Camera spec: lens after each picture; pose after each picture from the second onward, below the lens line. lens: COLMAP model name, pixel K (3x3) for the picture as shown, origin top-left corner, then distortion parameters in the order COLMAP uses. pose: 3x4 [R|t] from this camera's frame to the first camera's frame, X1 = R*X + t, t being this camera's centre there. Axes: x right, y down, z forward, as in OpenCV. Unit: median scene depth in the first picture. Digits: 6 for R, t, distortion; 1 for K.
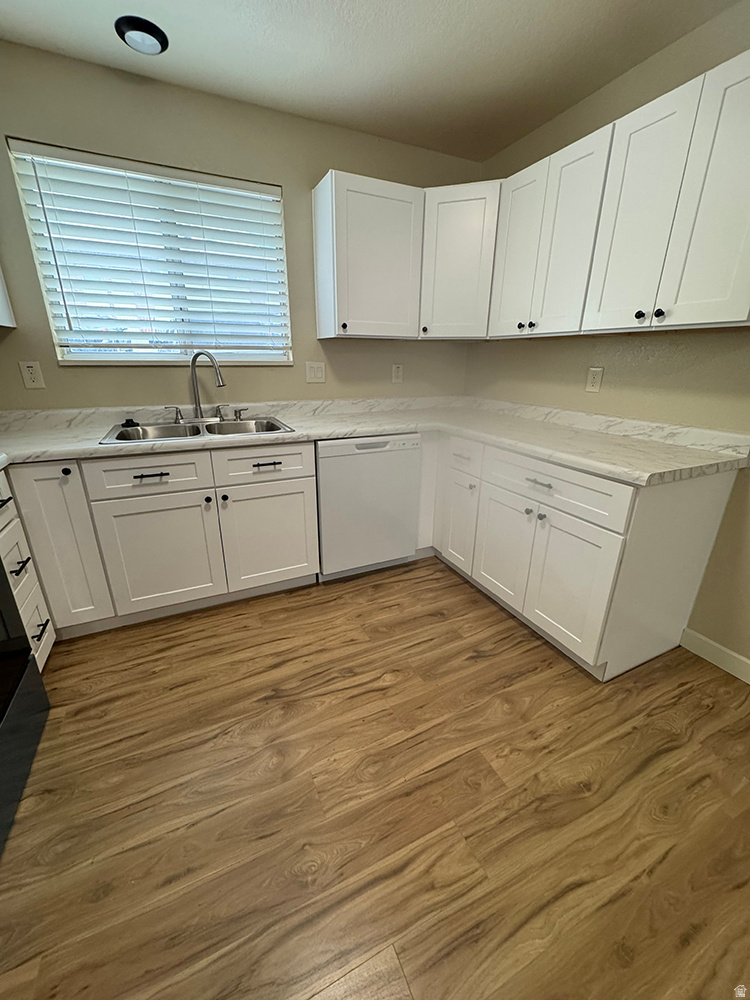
lens RADIAL K [[399.0, 0, 376.3], [0, 399.0, 501.3], [0, 0, 1]] dist [-0.003965, -0.000001]
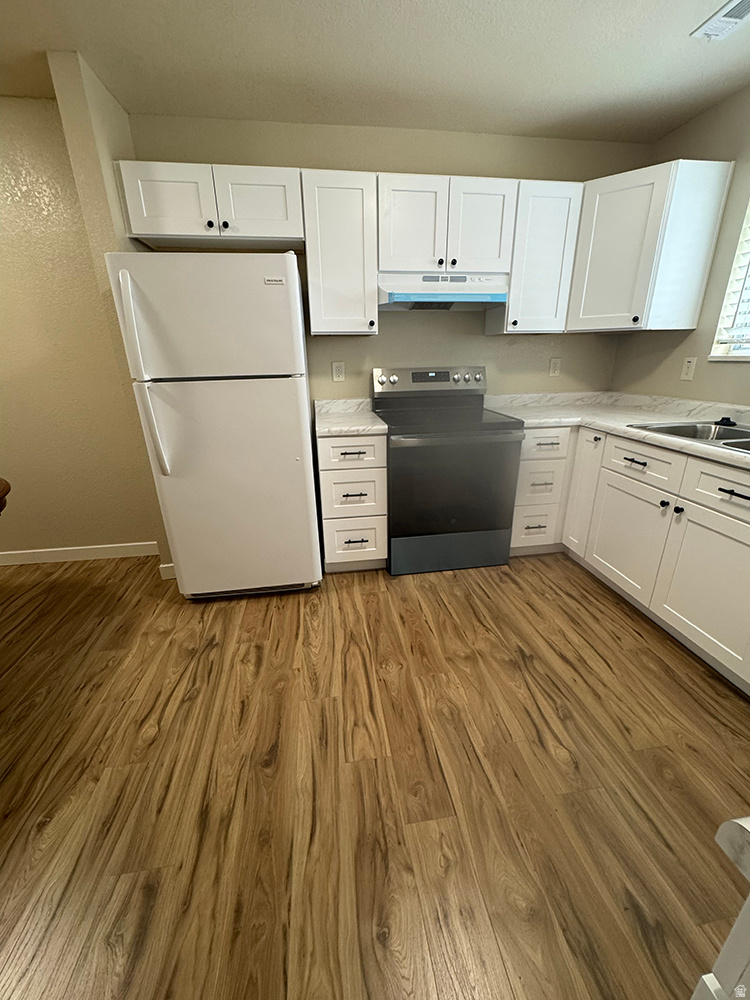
lens RADIAL K [[399.0, 0, 374.9], [0, 399.0, 500.8], [0, 0, 1]] dist [-0.003965, -0.000001]
pose [[-0.297111, 0.321515, -0.899085, 0.732262], [-0.309520, 0.858331, 0.409225, -0.214967], [0.903284, 0.399870, -0.155504, 0.608849]]
